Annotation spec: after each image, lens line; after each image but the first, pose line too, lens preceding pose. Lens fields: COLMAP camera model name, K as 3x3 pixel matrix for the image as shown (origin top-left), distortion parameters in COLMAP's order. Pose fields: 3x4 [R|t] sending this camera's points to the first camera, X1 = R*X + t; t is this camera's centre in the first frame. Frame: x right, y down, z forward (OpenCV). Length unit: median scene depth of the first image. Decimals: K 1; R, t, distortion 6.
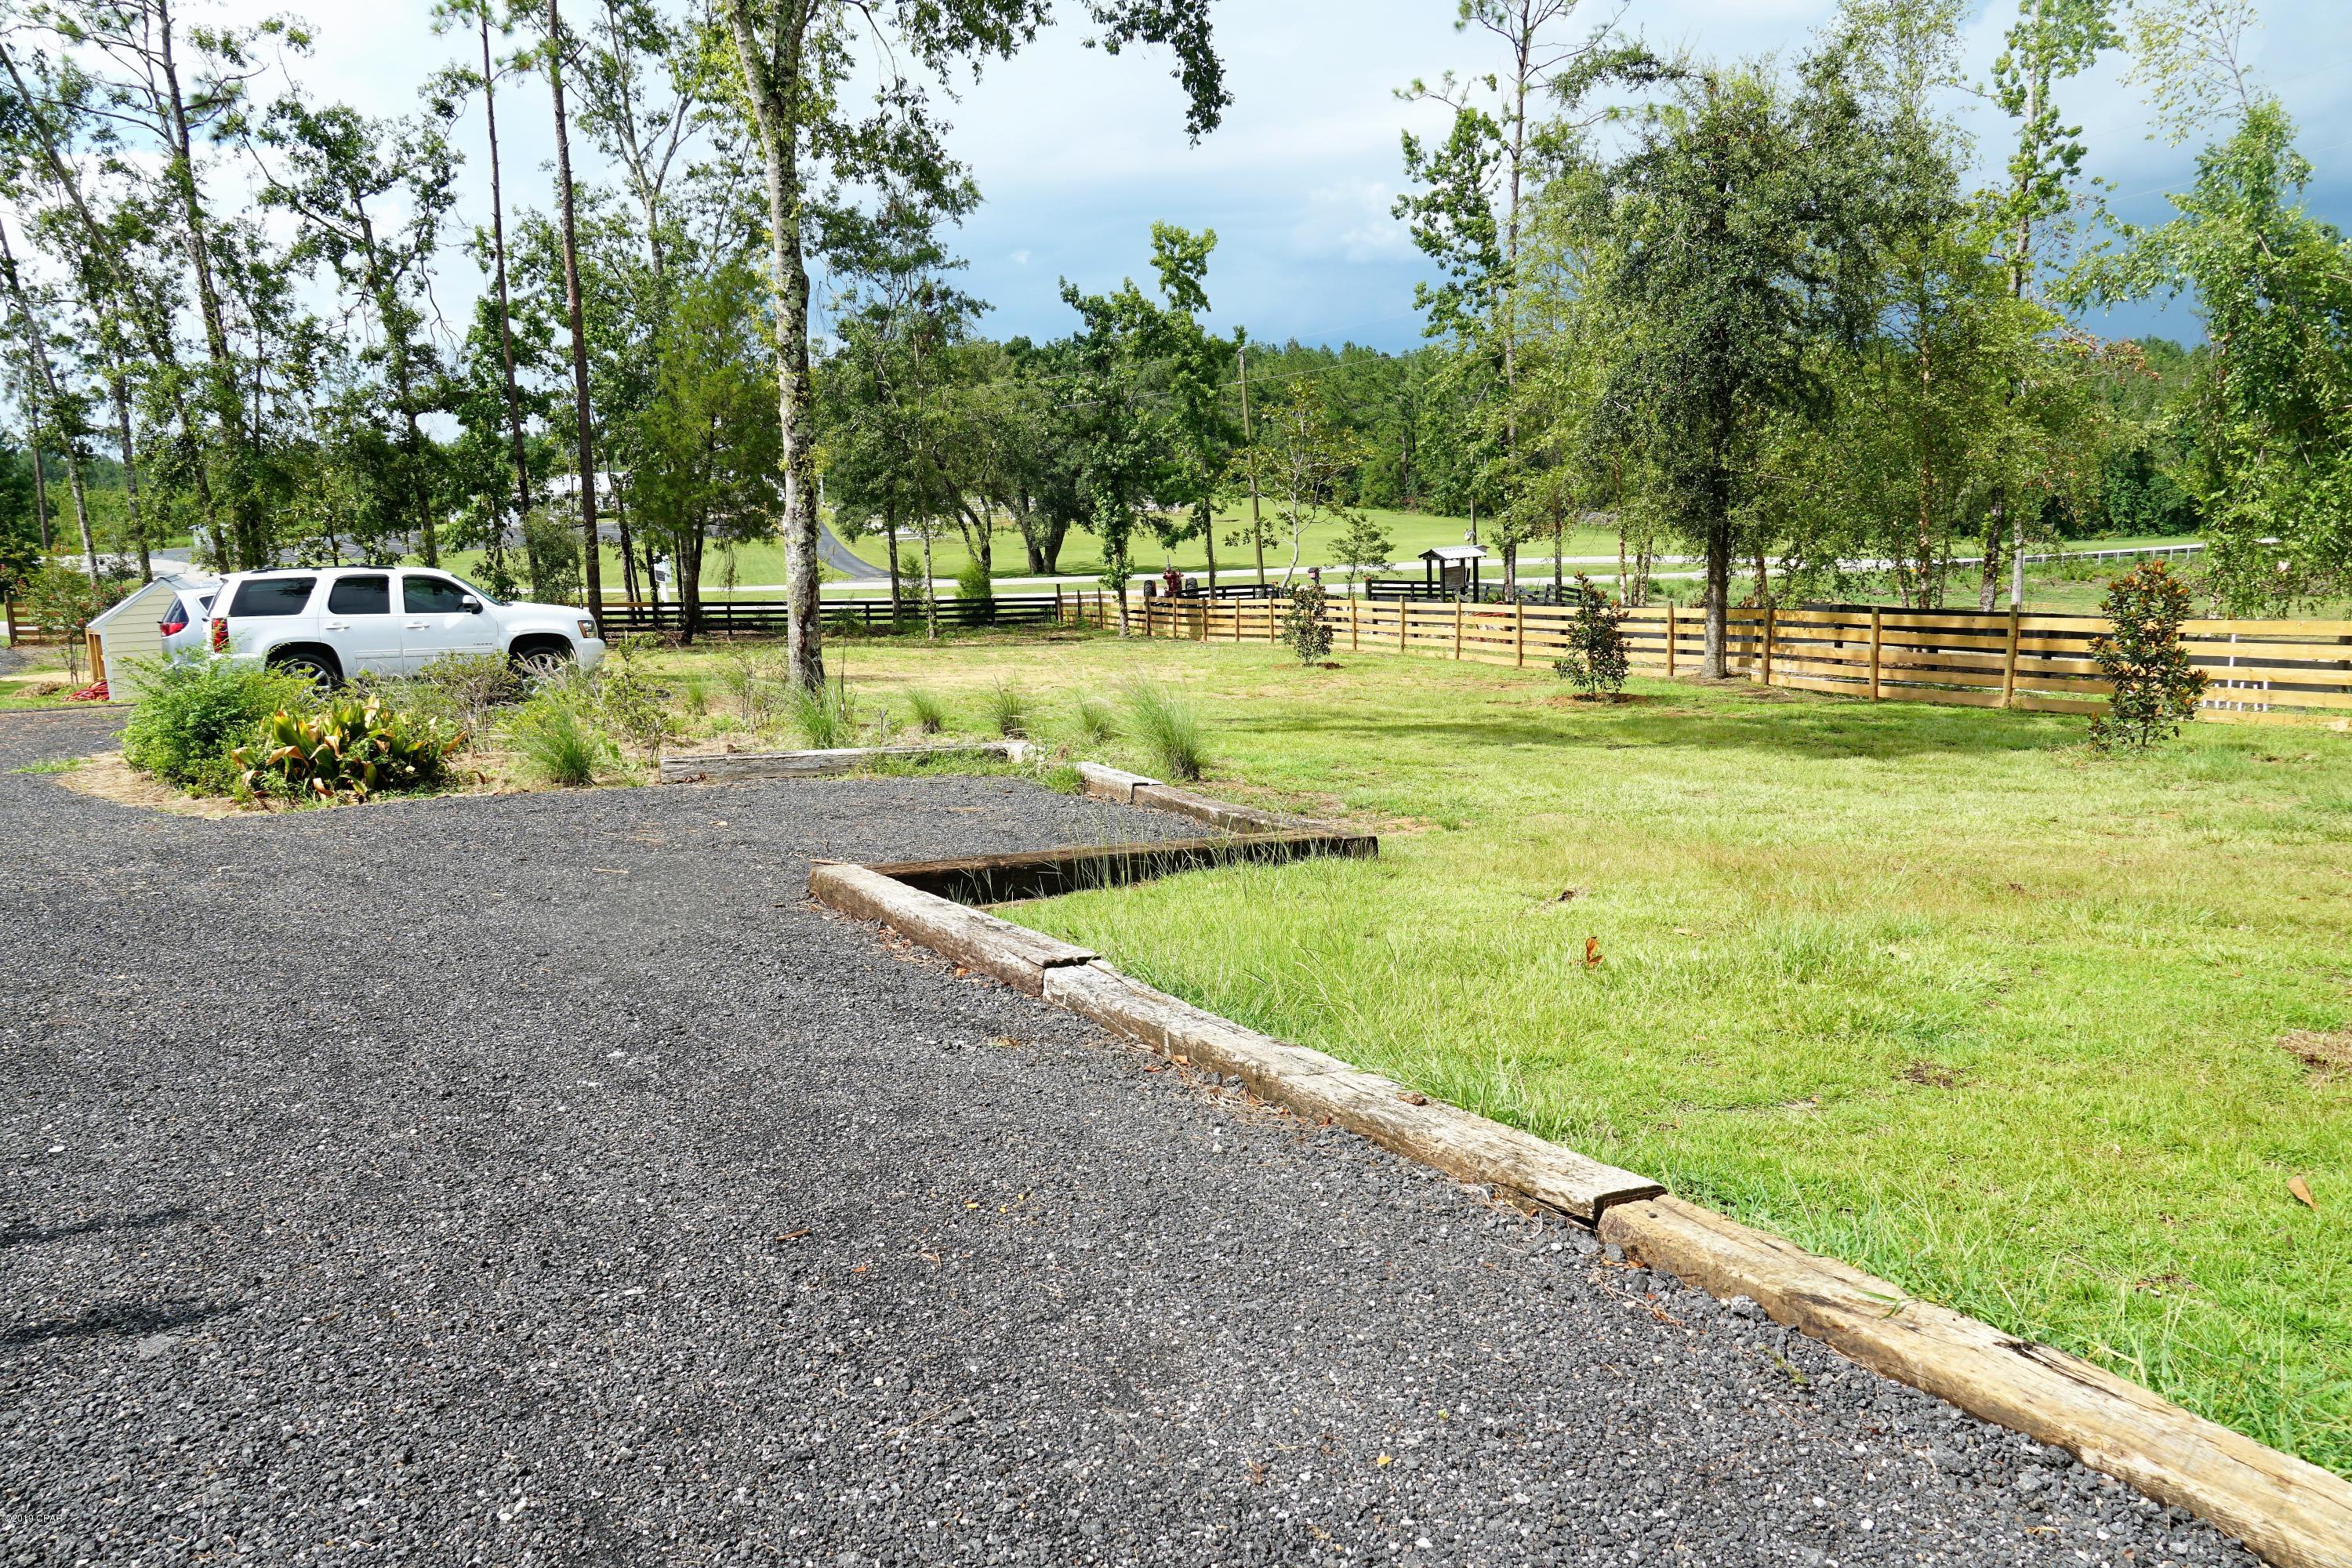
lens RADIAL K [[1766.3, 0, 1200.7], [0, 1766.3, 786.6], [0, 0, 1]] dist [-0.035347, 0.031083]
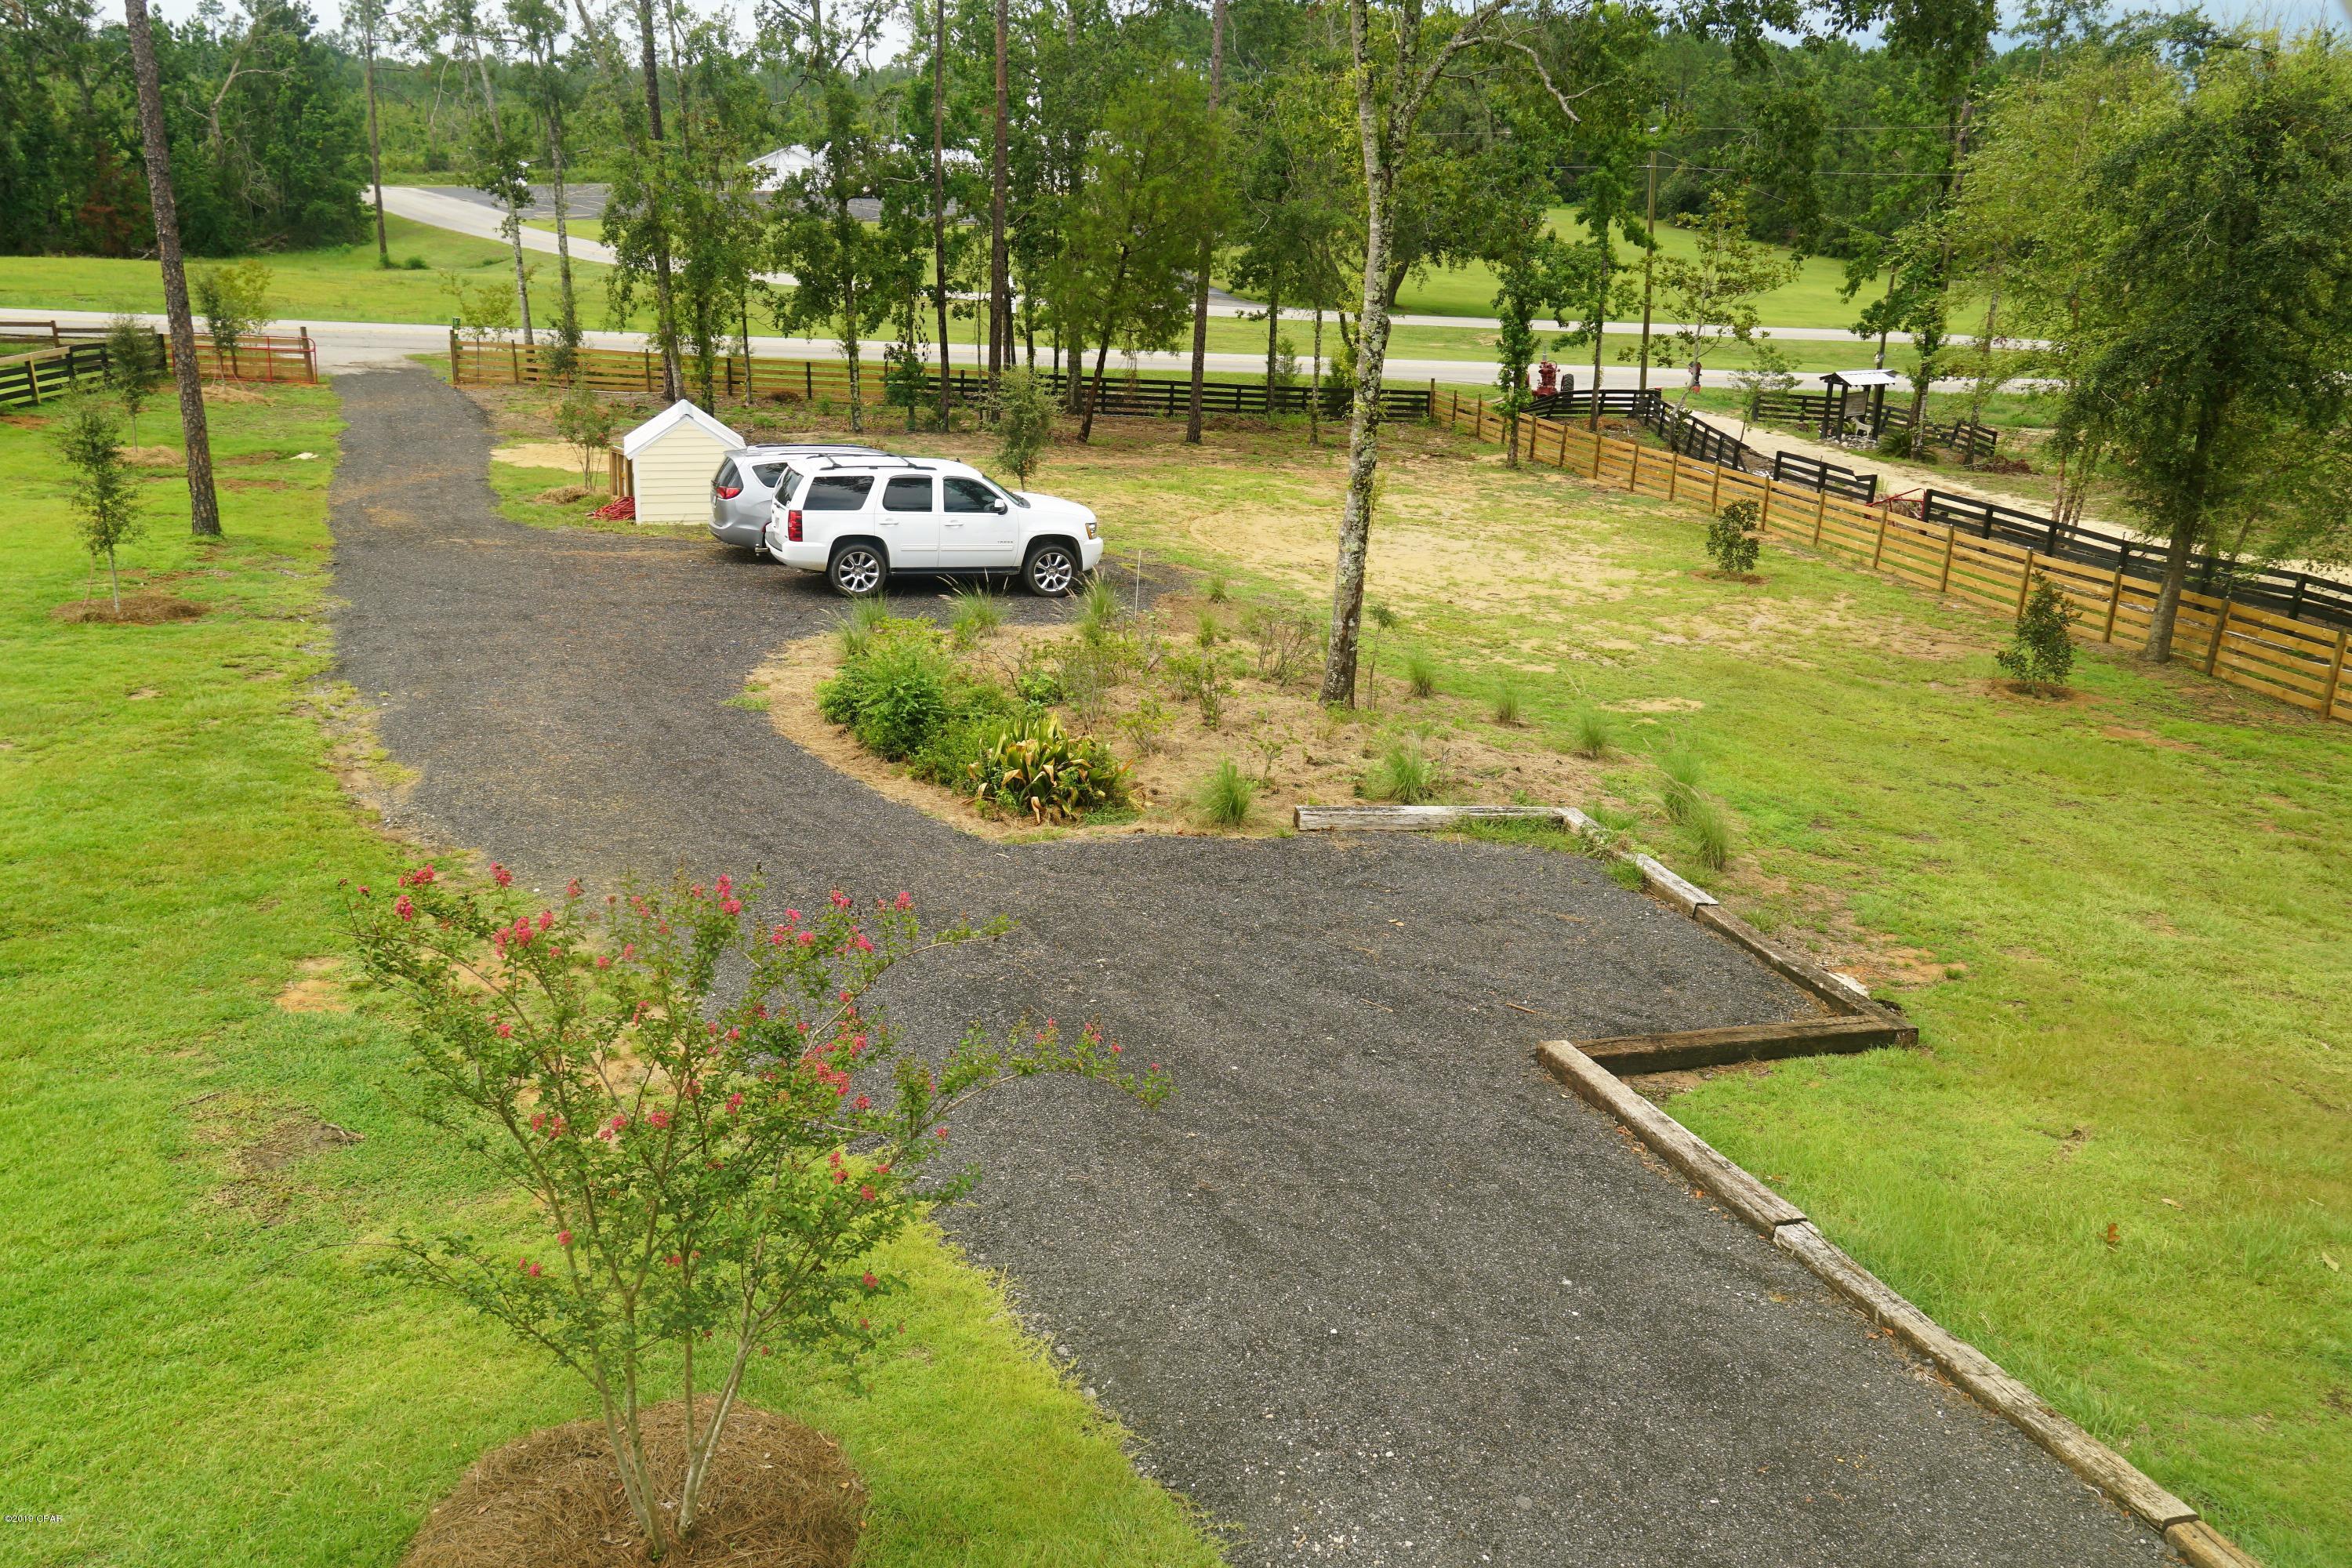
lens RADIAL K [[1924.9, 0, 1192.3], [0, 1924.9, 793.5], [0, 0, 1]] dist [-0.033792, 0.073624]
pose [[0.983669, 0.117813, -0.136068, -0.101628], [-0.095212, 0.982171, 0.162094, -0.126202], [0.152739, -0.146492, 0.977349, -0.184363]]
